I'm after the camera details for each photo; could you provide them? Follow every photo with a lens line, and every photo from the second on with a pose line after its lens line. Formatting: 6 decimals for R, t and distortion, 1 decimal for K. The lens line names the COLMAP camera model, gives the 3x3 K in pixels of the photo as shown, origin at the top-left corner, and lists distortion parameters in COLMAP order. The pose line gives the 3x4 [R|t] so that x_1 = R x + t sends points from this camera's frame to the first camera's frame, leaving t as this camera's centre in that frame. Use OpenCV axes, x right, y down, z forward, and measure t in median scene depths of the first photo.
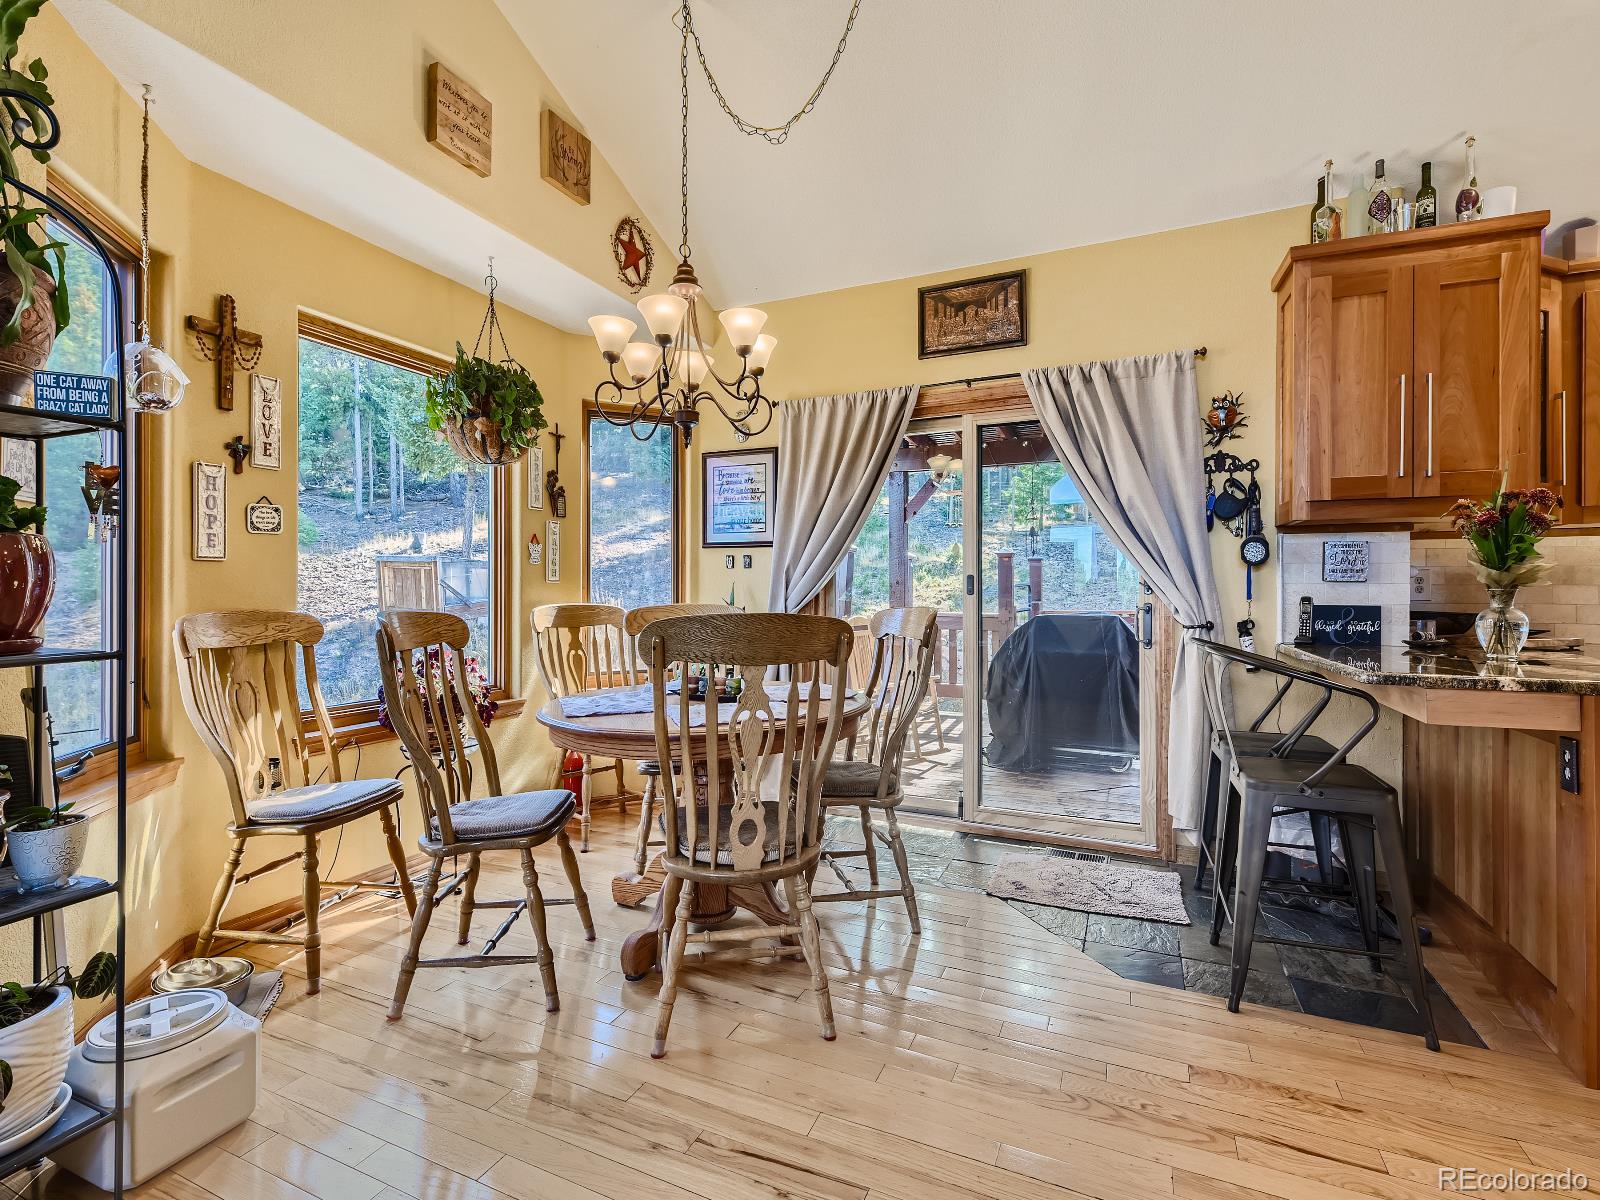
lens RADIAL K [[734.1, 0, 784.5], [0, 734.1, 590.3], [0, 0, 1]] dist [-0.002398, 0.000606]
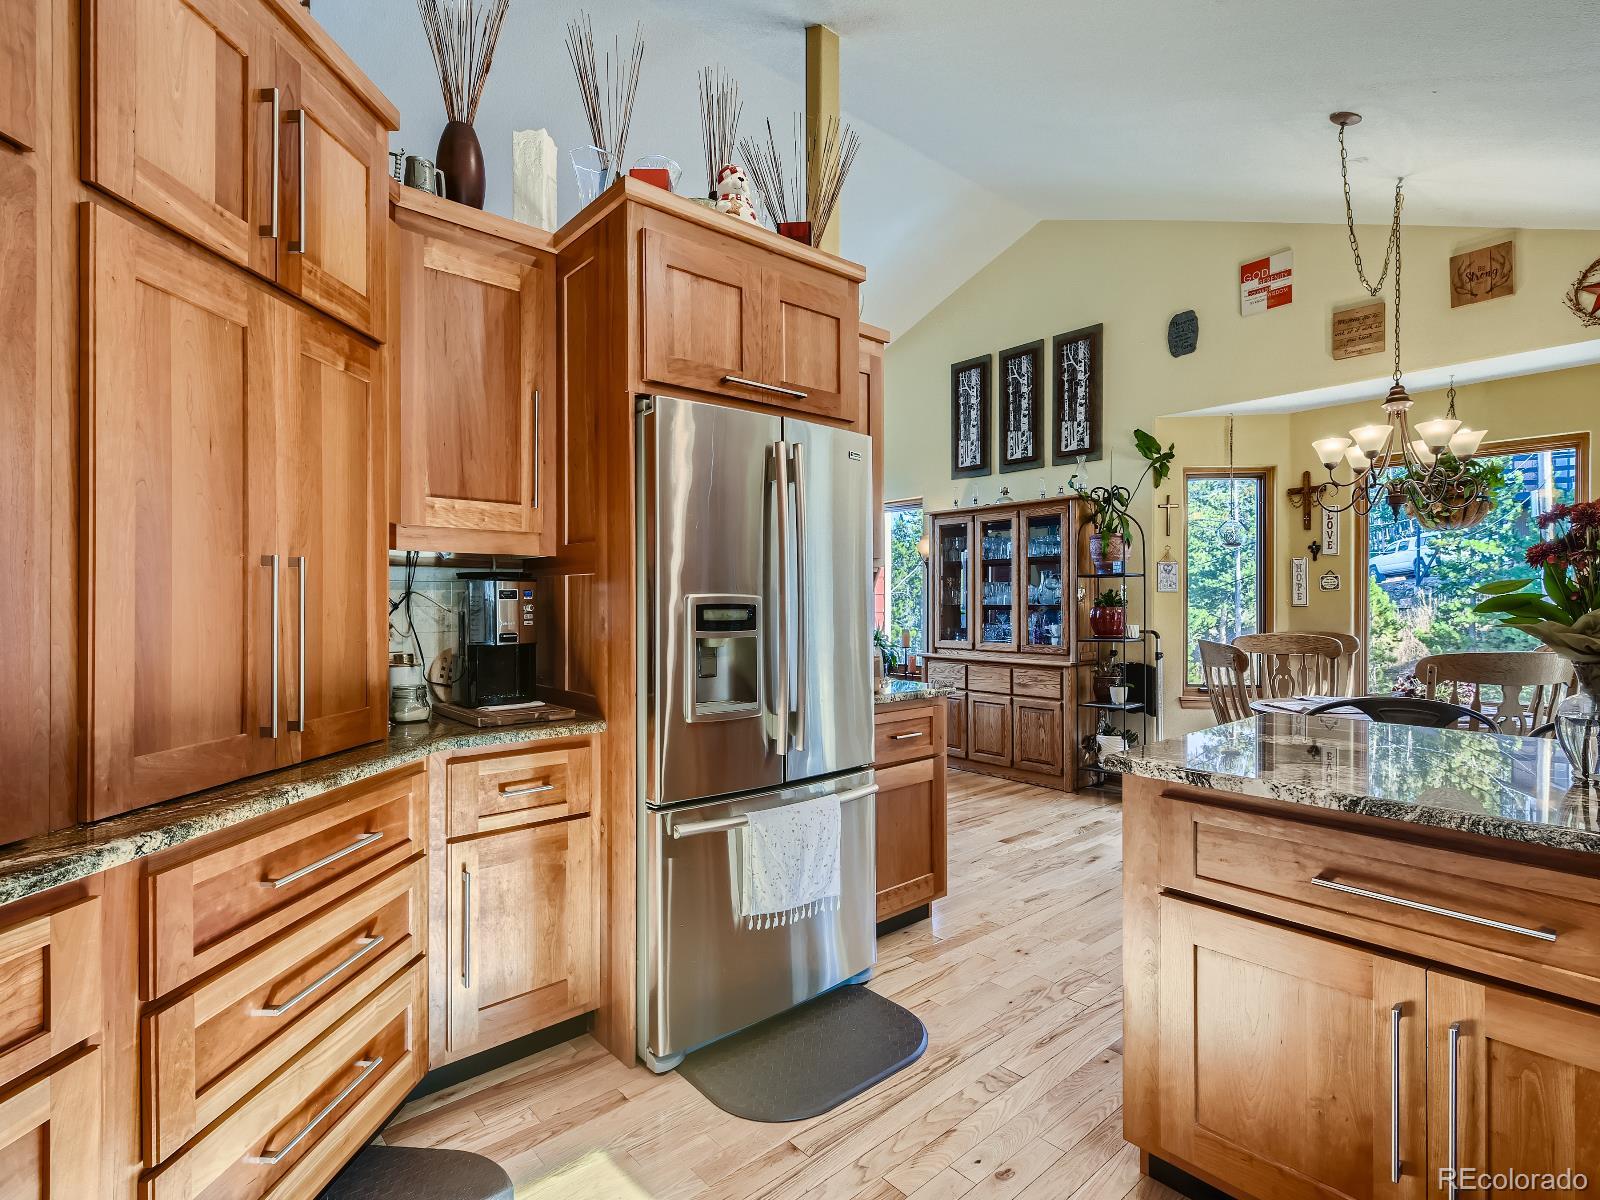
lens RADIAL K [[814.5, 0, 791.6], [0, 814.5, 602.5], [0, 0, 1]] dist [0.004809, -0.000482]
pose [[-0.386598, -0.000768, -0.922248, 1.684500], [0.013002, 0.999896, -0.006283, -0.050794], [0.922157, -0.014420, -0.386547, 0.529624]]
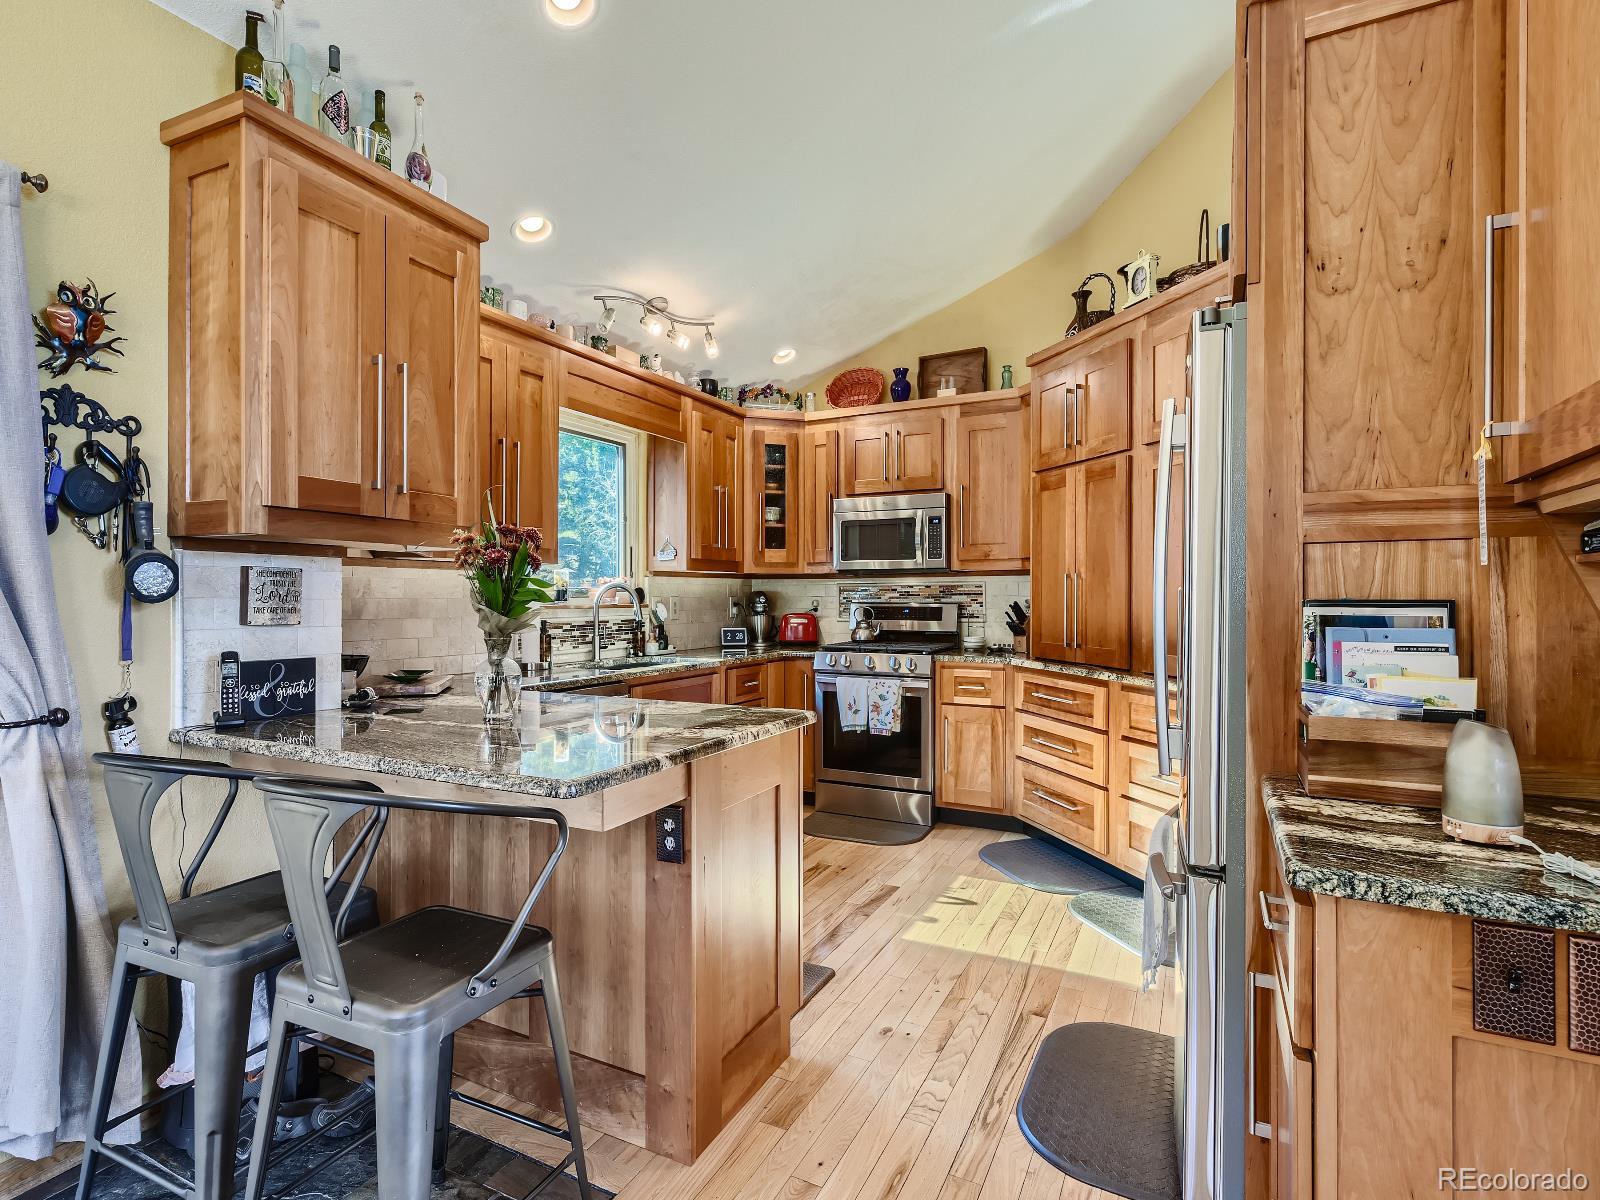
lens RADIAL K [[814.5, 0, 798.2], [0, 814.5, 596.2], [0, 0, 1]] dist [0.004809, -0.000482]
pose [[0.027690, -0.003814, 0.999609, 0.013768], [-0.006511, 0.999971, 0.003995, -0.046275], [-0.999595, -0.006619, 0.027665, 0.493705]]
